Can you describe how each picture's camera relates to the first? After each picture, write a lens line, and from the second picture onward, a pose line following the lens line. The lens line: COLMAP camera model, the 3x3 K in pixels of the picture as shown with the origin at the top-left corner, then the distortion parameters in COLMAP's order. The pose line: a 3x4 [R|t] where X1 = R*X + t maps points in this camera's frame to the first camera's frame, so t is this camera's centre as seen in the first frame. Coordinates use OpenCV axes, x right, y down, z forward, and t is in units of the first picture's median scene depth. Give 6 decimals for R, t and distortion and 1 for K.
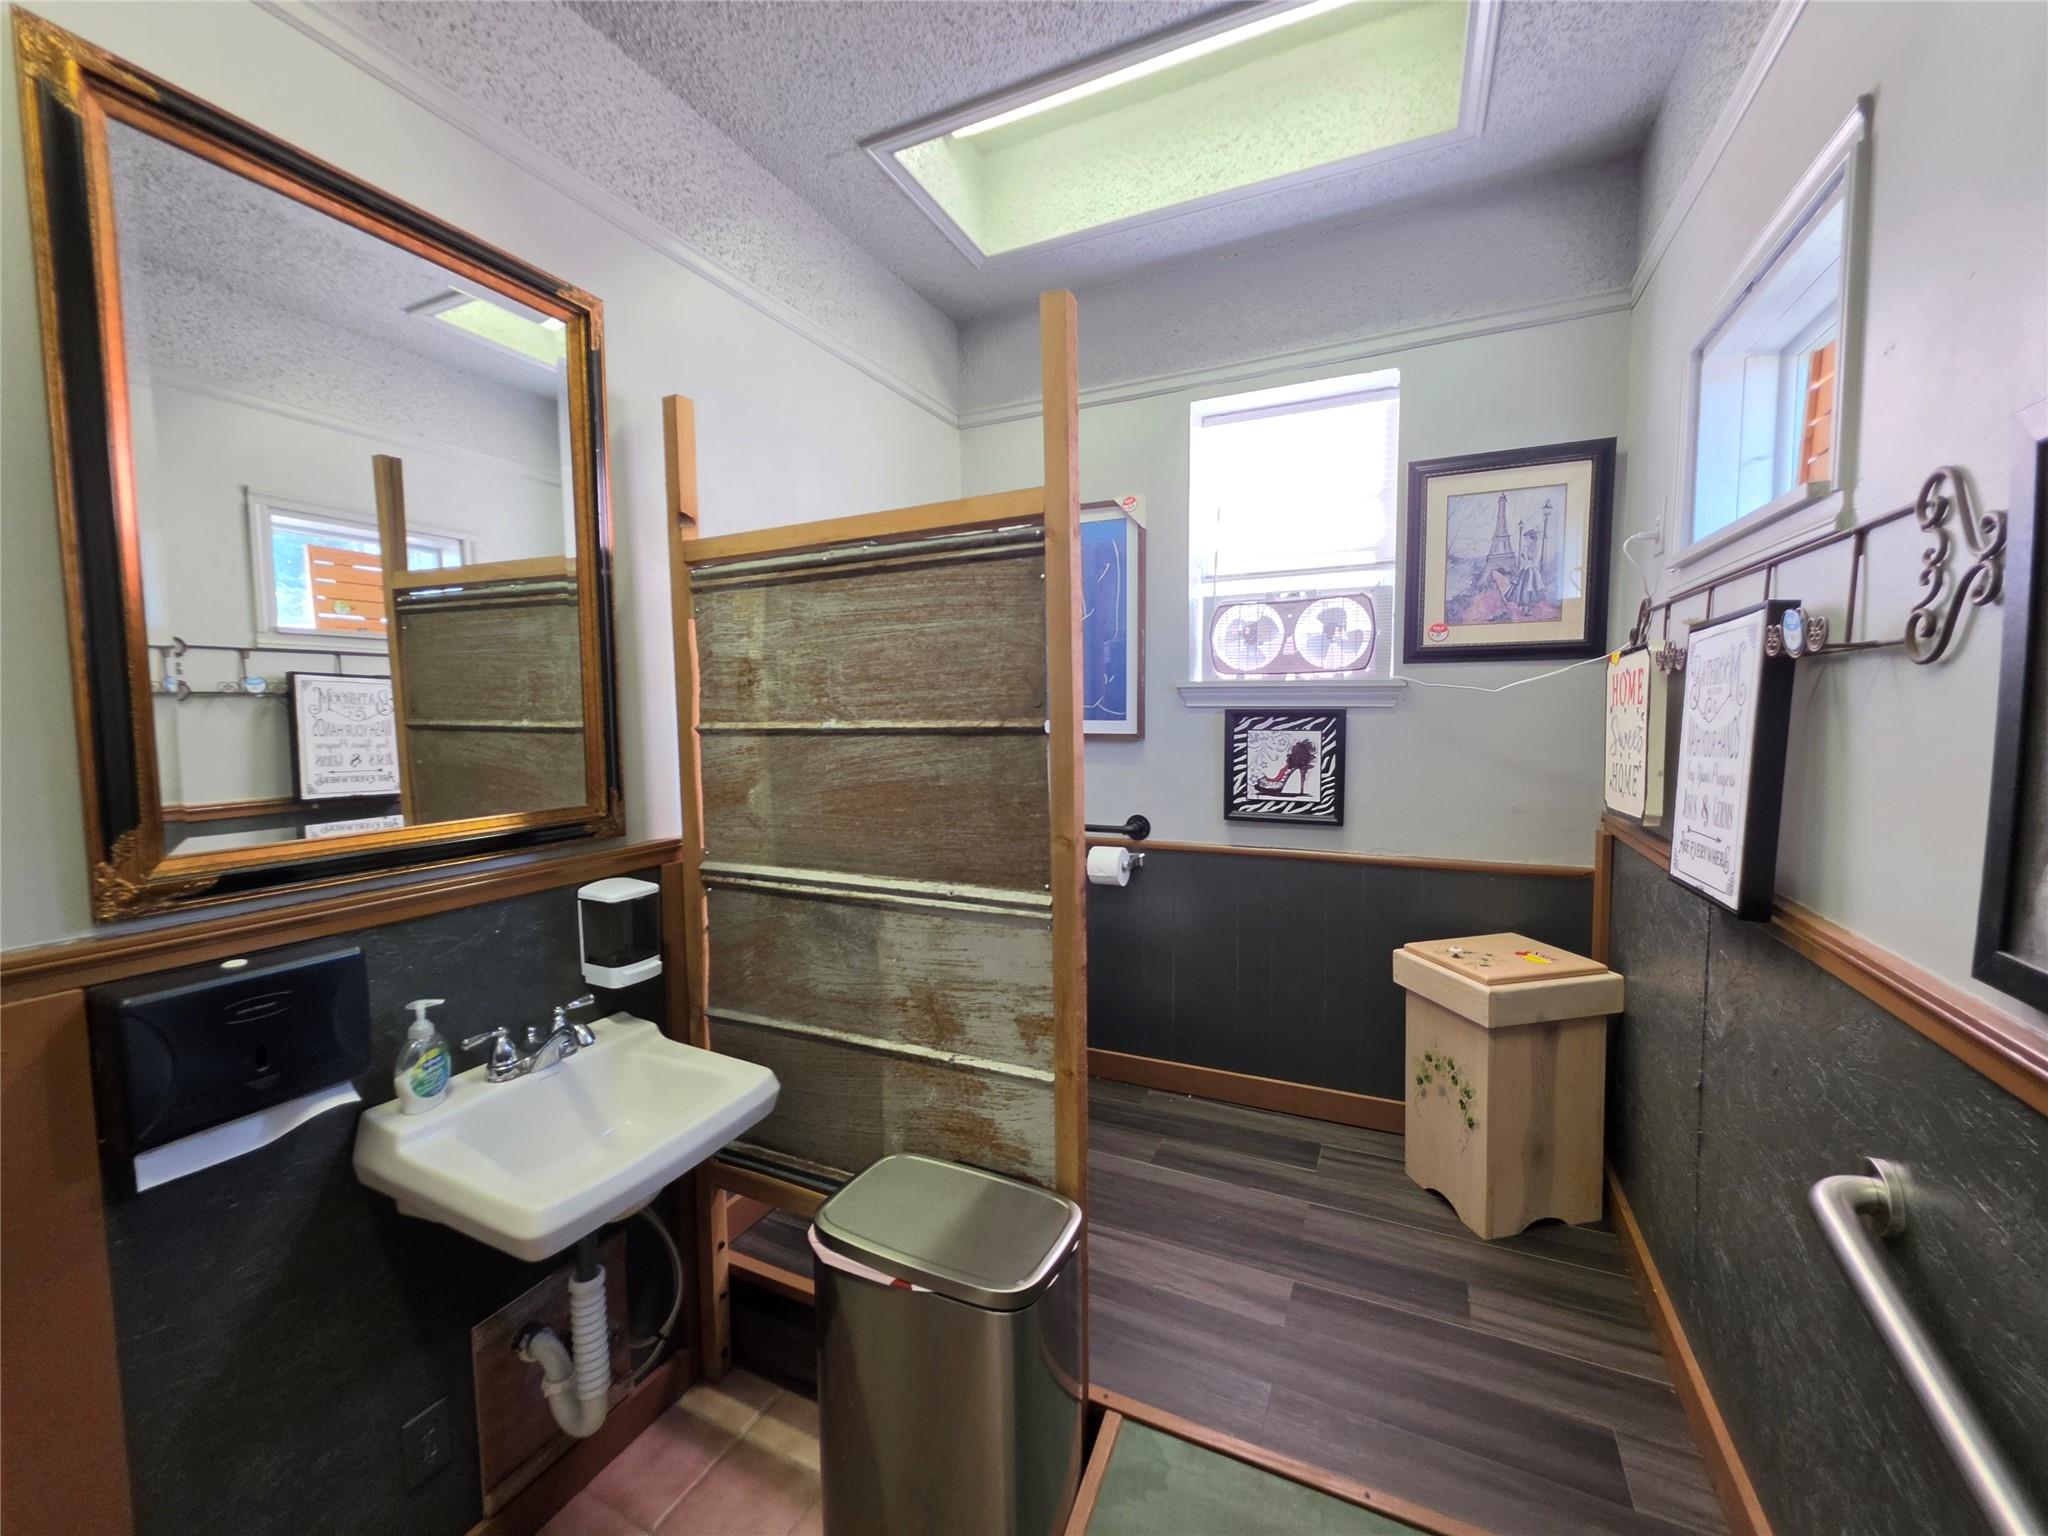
lens RADIAL K [[827.9, 0, 1020.2], [0, 827.9, 767.1], [0, 0, 1]] dist [-0.002740, 0.001580]
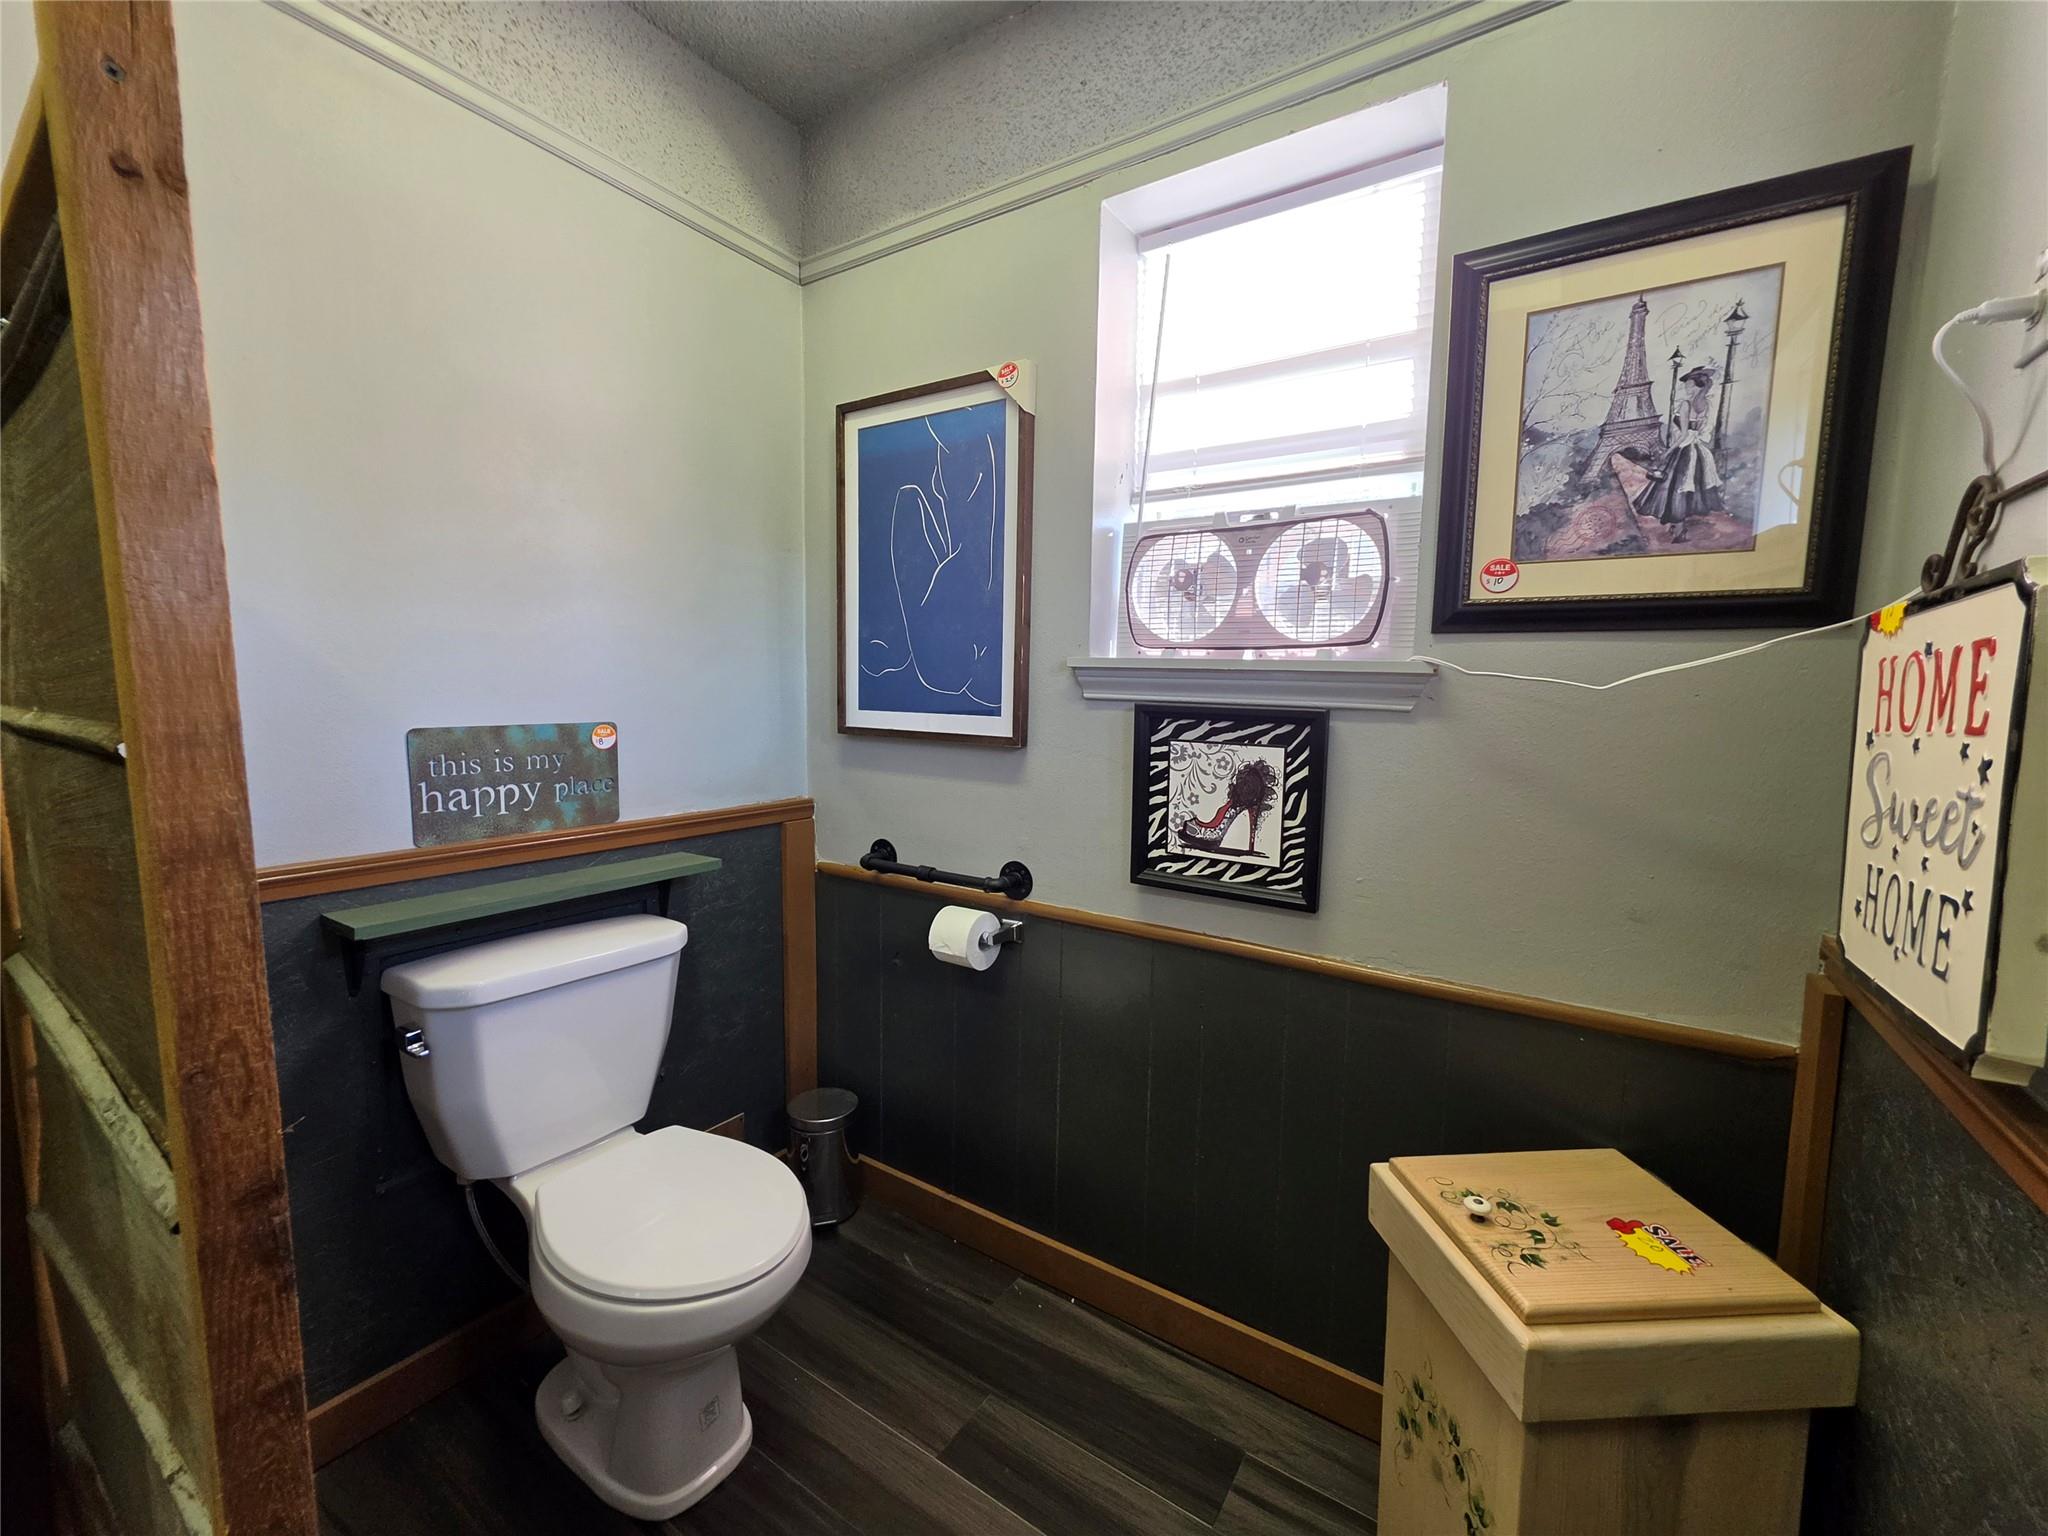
lens RADIAL K [[827.9, 0, 1023.5], [0, 827.9, 766.6], [0, 0, 1]] dist [-0.002740, 0.001580]
pose [[0.989507, 0.043135, -0.137893, 0.262053], [-0.040148, 0.998897, 0.024370, -0.037178], [0.138792, -0.018579, 0.990147, 0.396460]]
